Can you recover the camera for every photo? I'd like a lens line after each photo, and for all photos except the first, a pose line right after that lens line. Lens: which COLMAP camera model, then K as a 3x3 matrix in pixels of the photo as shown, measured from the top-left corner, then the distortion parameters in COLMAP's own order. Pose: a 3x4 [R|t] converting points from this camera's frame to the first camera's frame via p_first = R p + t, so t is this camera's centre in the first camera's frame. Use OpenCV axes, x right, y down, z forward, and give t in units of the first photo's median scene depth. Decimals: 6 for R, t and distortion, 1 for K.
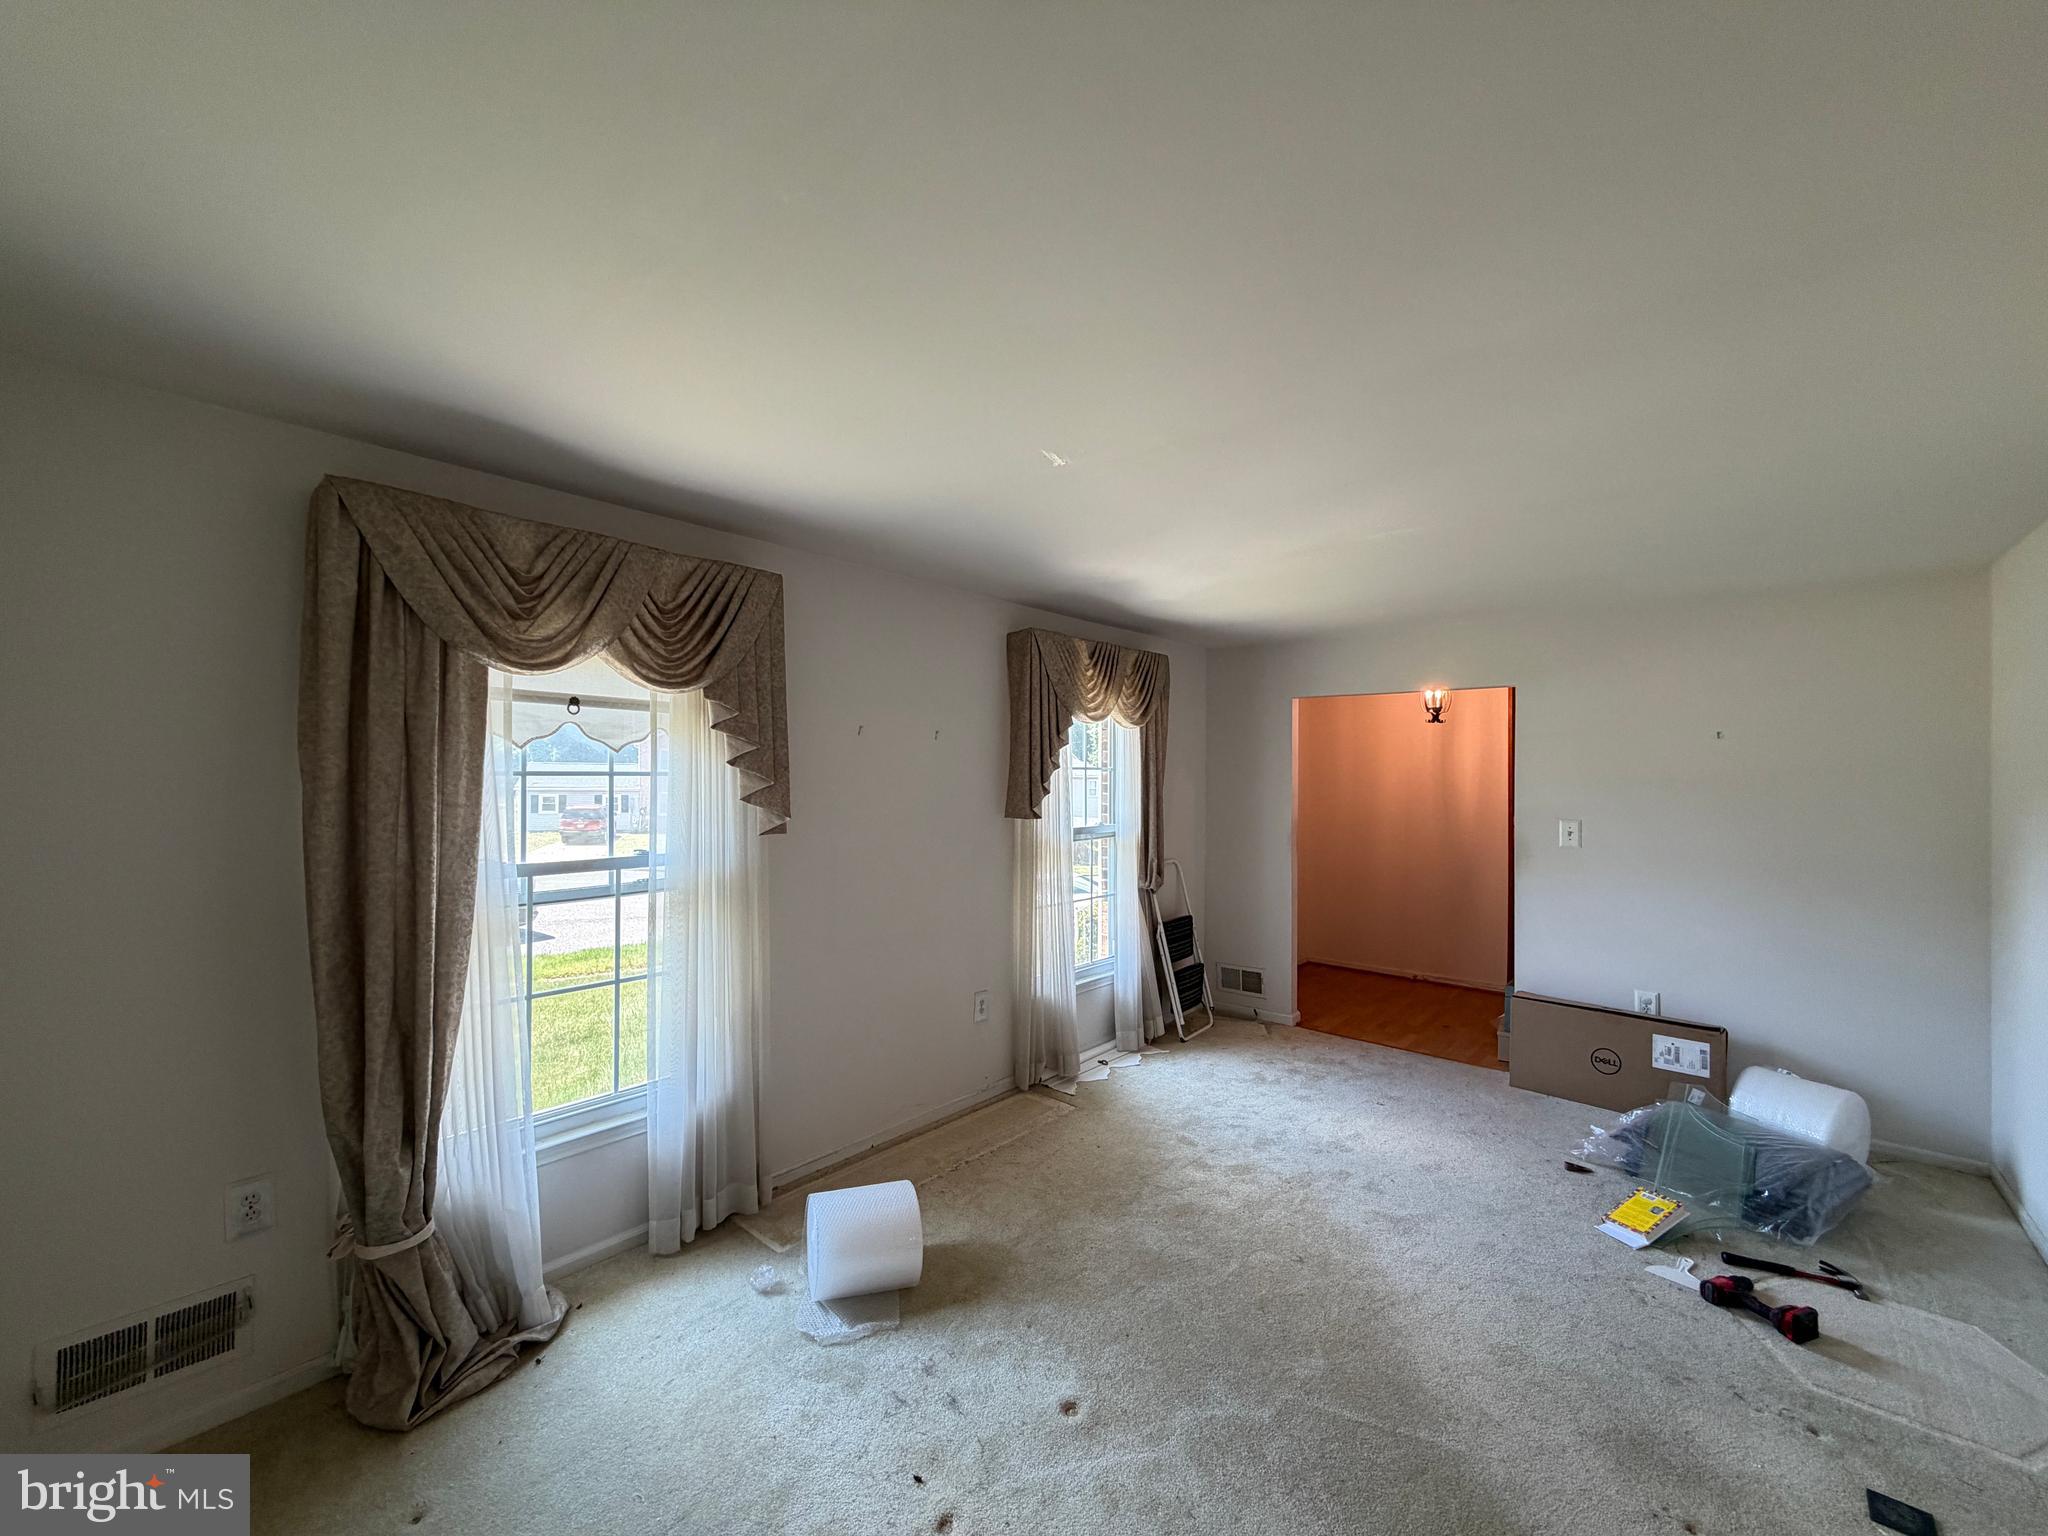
lens RADIAL K [[821.5, 0, 1023.9], [0, 821.5, 773.5], [0, 0, 1]] dist [-0.016370, -0.000003]
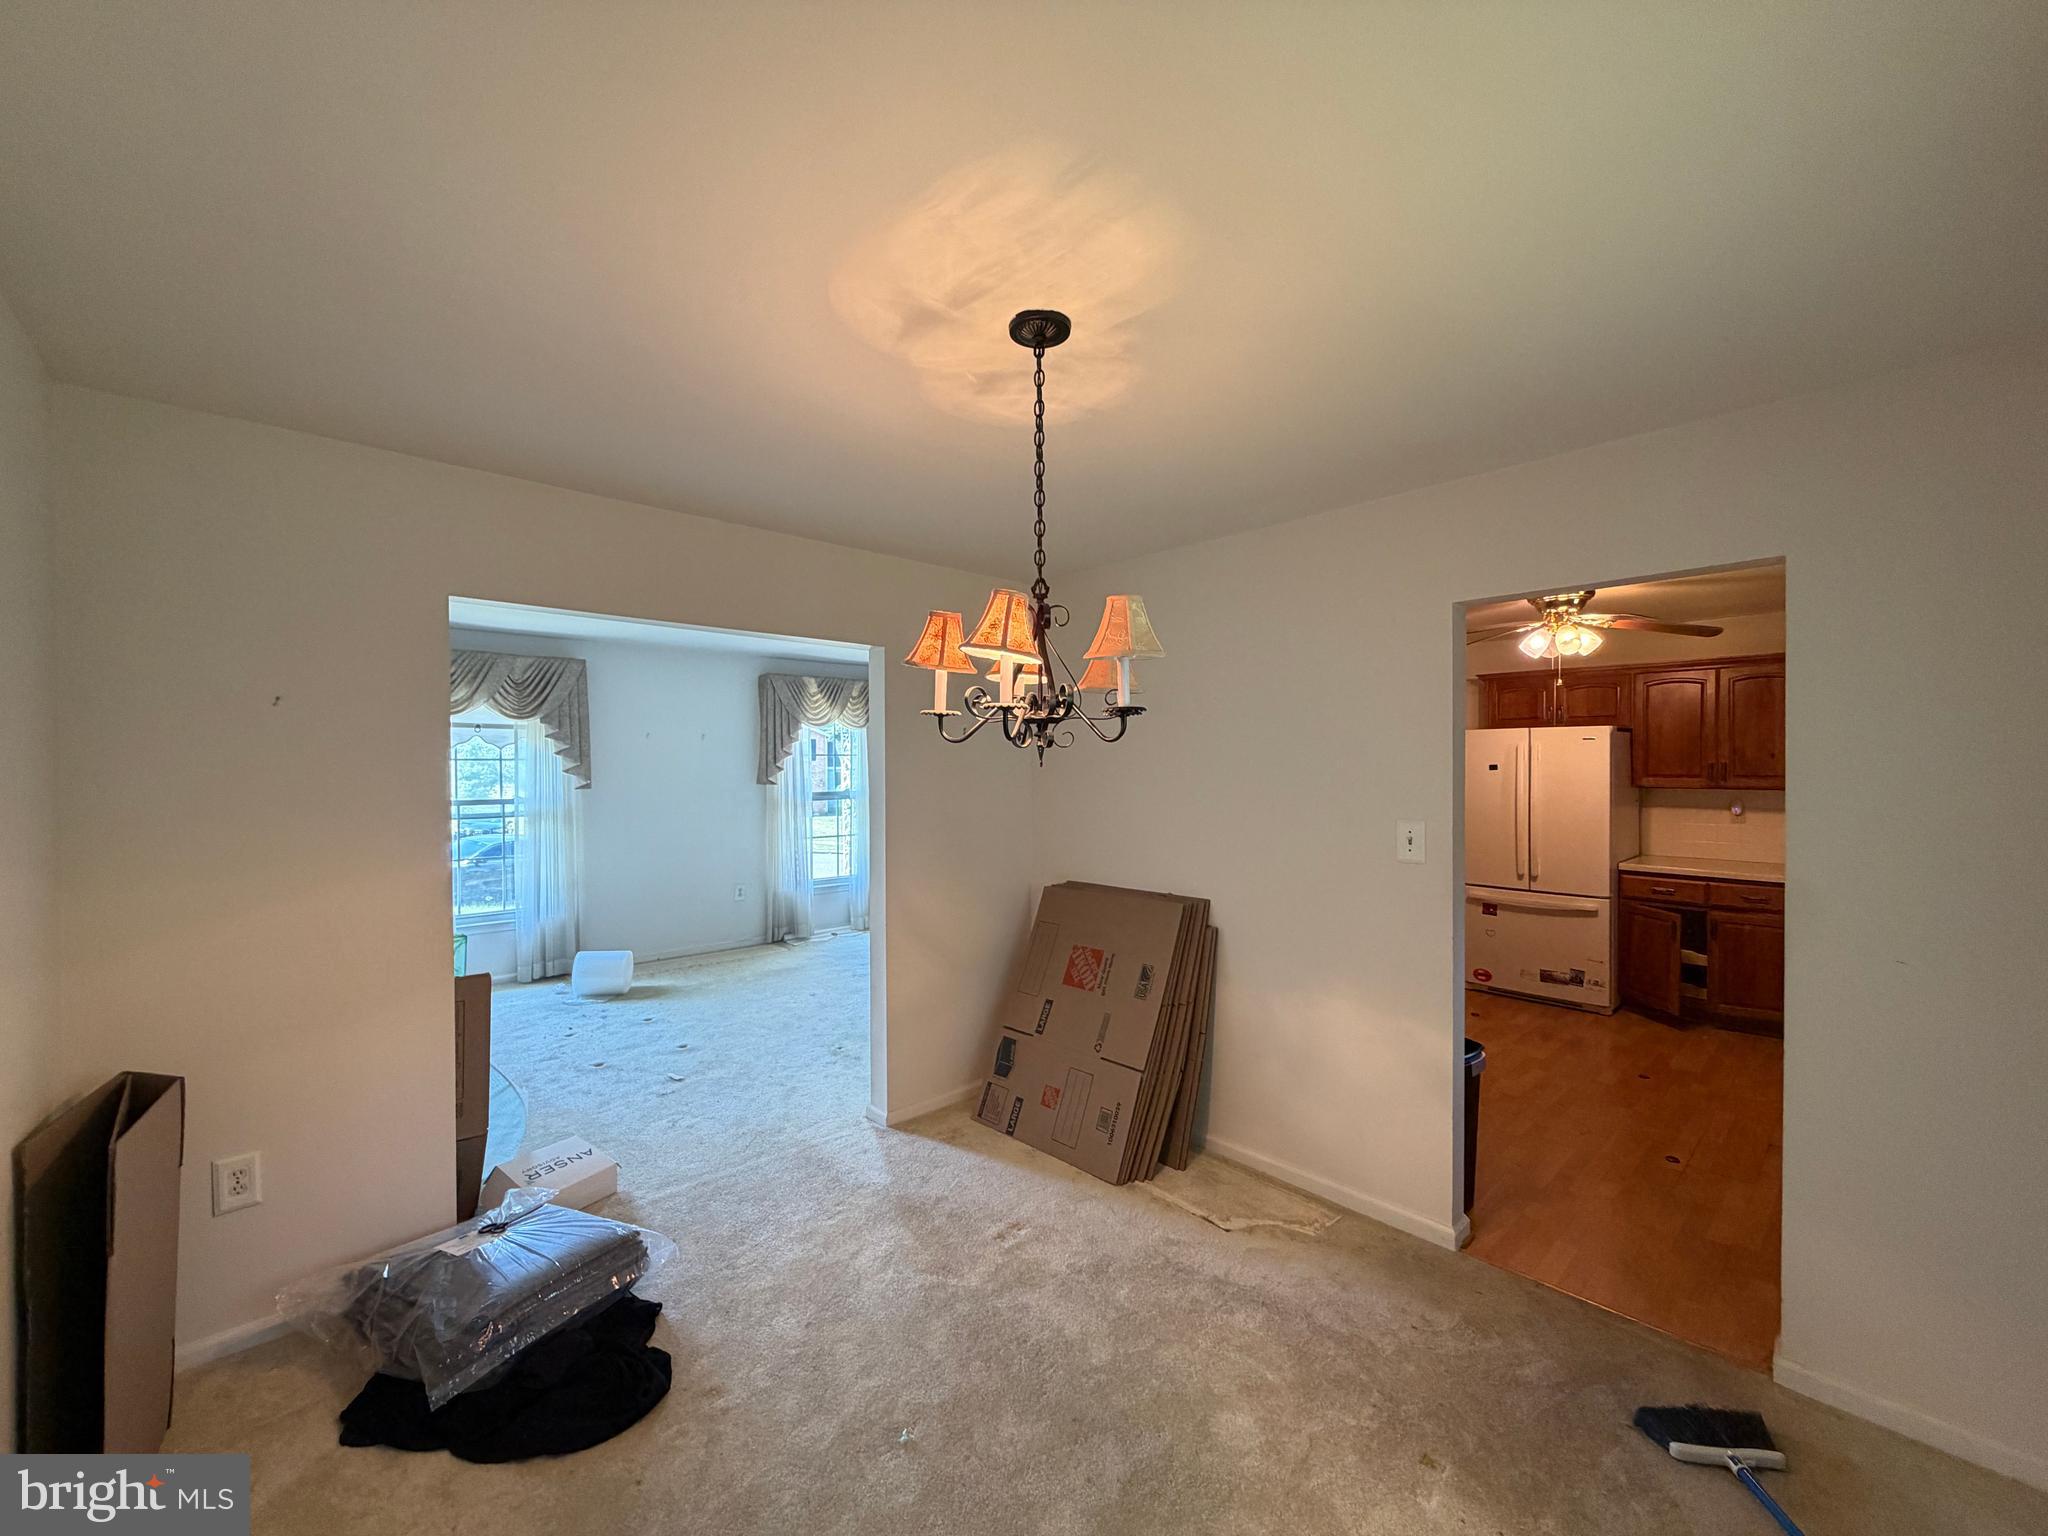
lens RADIAL K [[821.5, 0, 1024.6], [0, 821.5, 773.0], [0, 0, 1]] dist [-0.016370, -0.000003]
pose [[0.995048, -0.005566, -0.099238, 1.005481], [0.007011, 0.999874, 0.014217, 0.014647], [0.099147, -0.014843, 0.994962, -0.919711]]
